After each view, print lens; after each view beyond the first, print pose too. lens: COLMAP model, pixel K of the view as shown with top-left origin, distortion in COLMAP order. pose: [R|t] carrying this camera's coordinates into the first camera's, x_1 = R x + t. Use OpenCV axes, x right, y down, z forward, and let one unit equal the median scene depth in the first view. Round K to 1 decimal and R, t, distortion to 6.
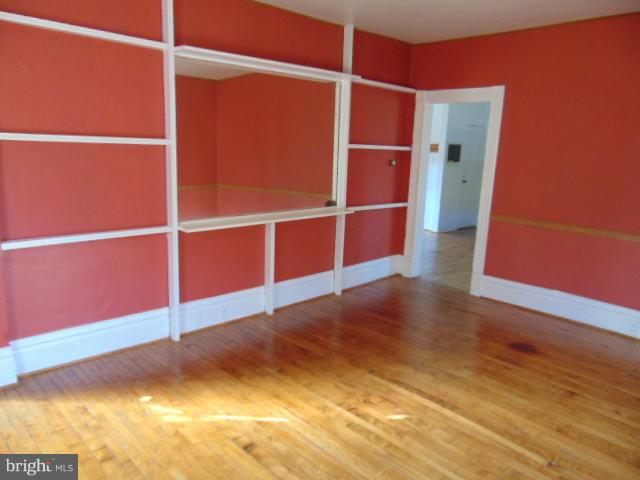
lens RADIAL K [[469.9, 0, 320.0], [0, 469.9, 240.0], [0, 0, 1]] dist [-0.039633, 0.048274]
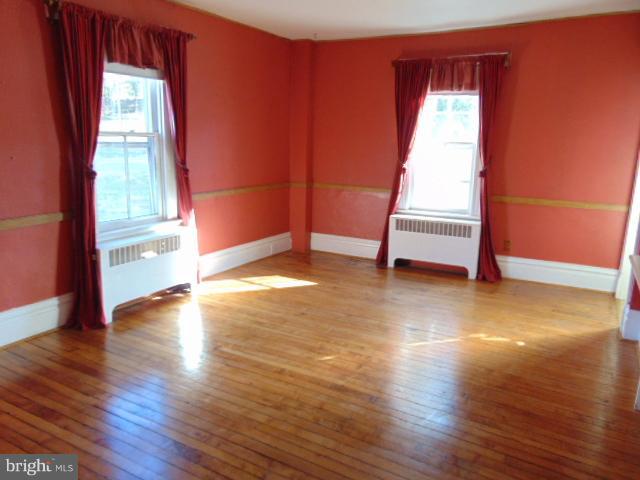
lens RADIAL K [[469.9, 0, 320.0], [0, 469.9, 240.0], [0, 0, 1]] dist [-0.039633, 0.048274]
pose [[-0.956947, 0.009789, -0.290096, 0.513311], [-0.103498, 0.922230, 0.372532, -0.333115], [0.271182, 0.386518, -0.881512, 1.863282]]
